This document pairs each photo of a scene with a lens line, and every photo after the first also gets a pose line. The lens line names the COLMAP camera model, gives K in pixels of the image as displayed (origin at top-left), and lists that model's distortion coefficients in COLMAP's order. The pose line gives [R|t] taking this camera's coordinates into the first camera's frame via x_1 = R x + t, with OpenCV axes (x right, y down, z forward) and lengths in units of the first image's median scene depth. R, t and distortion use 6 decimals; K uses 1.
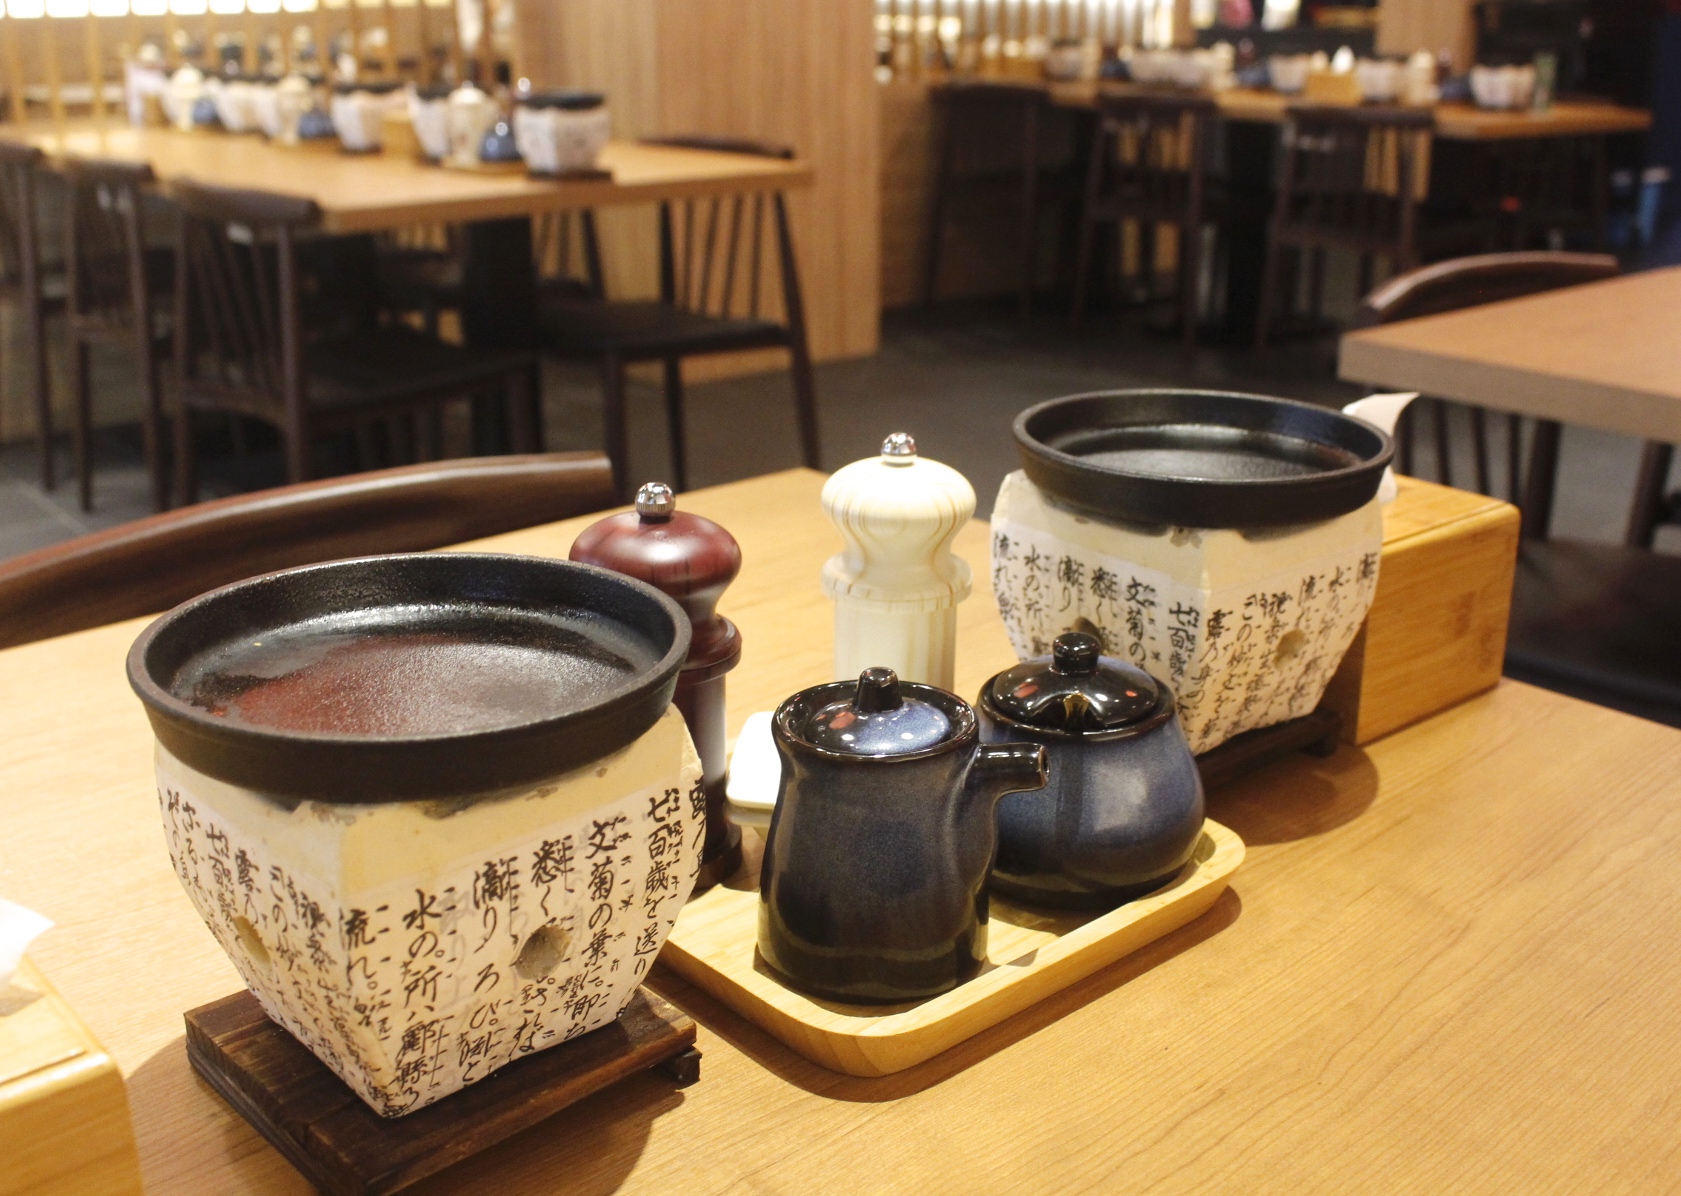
lens RADIAL K [[1627.1, 0, 840.5], [0, 1627.1, 598.0], [0, 0, 1]] dist [-0.075346, 0.005126]
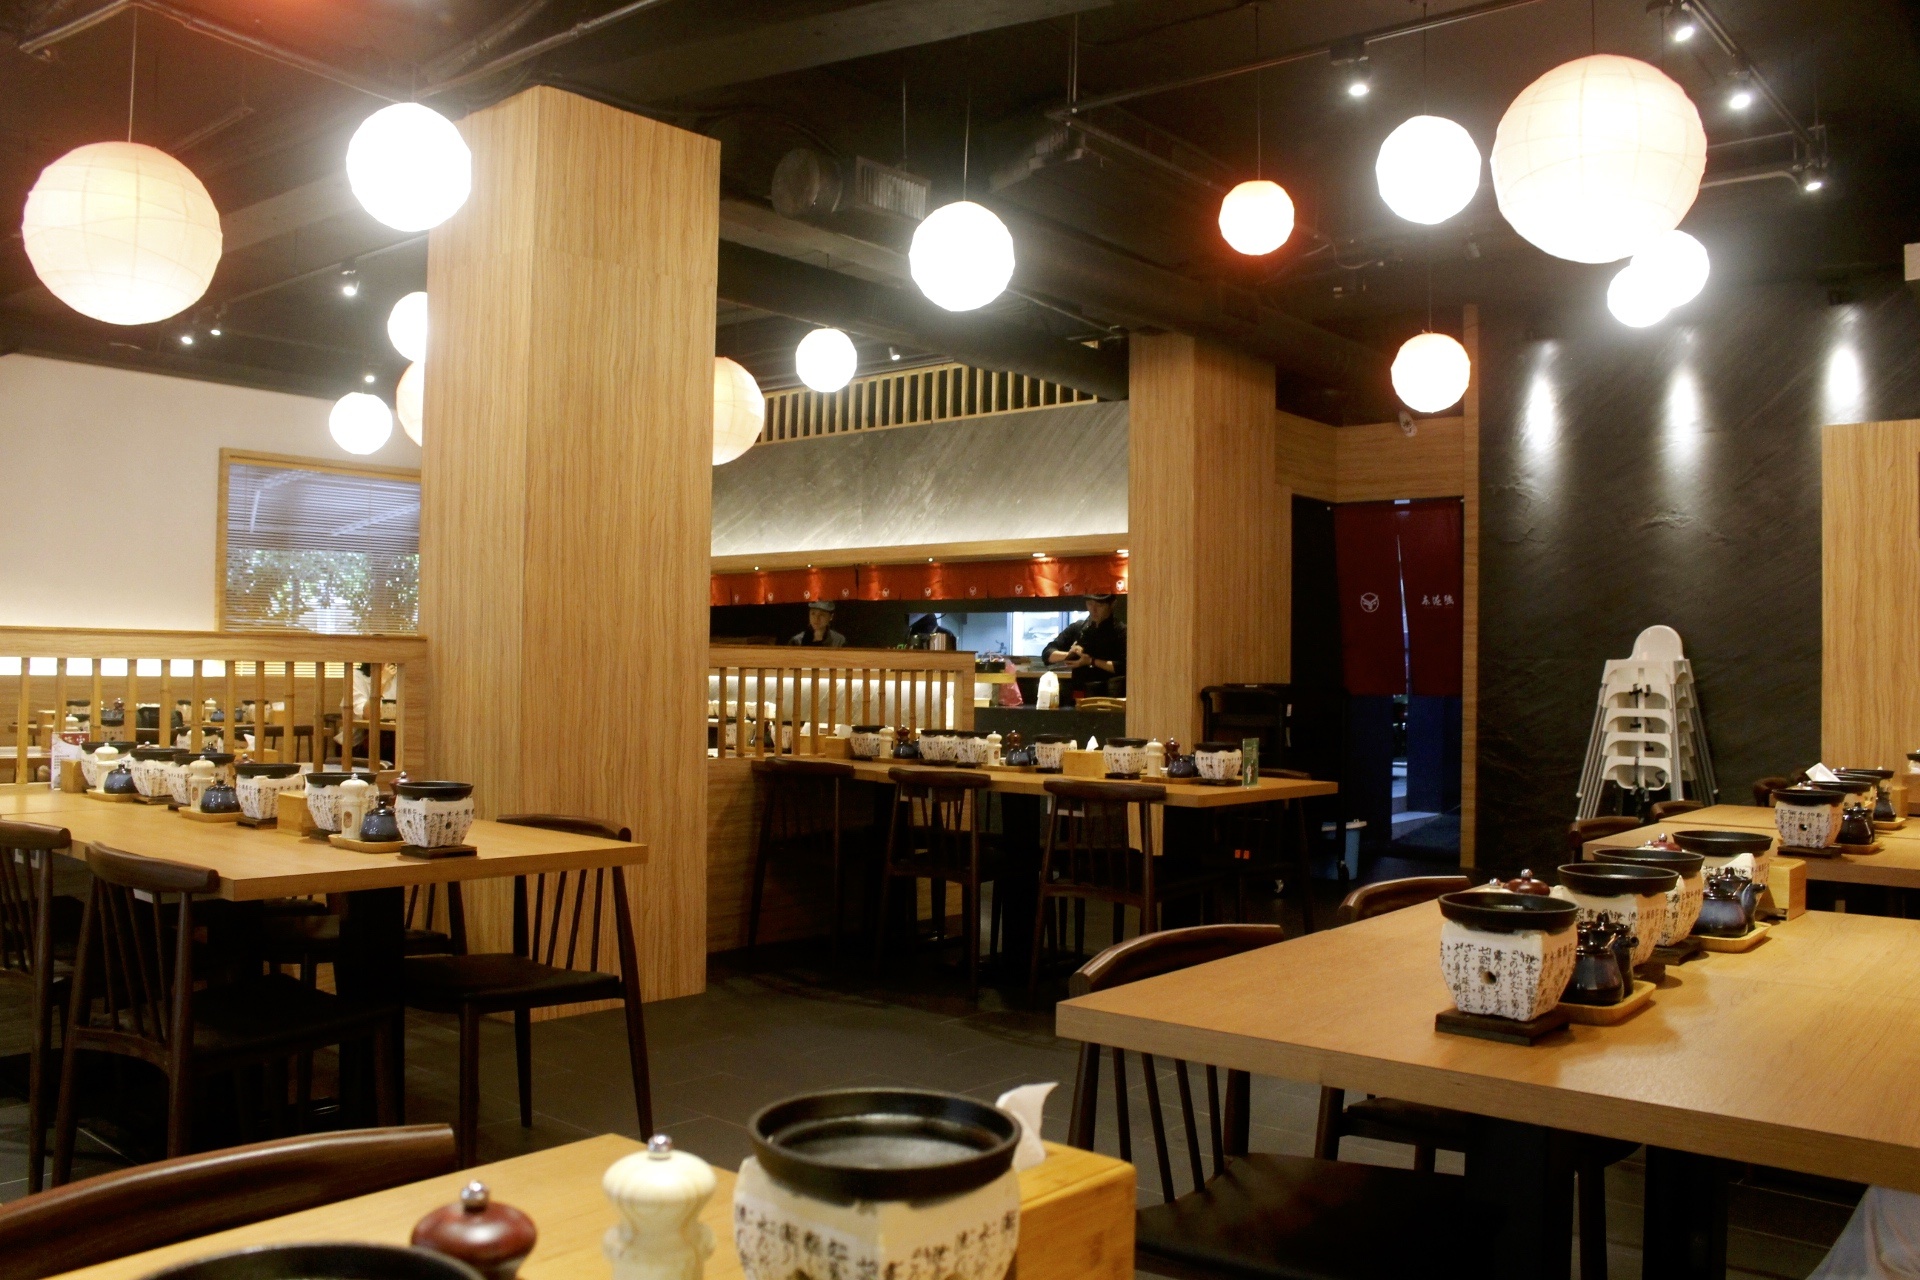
lens RADIAL K [[1622.0, 0, 960.0], [0, 1622.0, 640.0], [0, 0, 1]] dist [-0.156064, 0.156485]
pose [[0.989442, 0.012787, 0.144362, 0.038591], [0.033487, 0.948973, -0.313574, -0.030038], [-0.141006, 0.315098, 0.938526, -0.193230]]
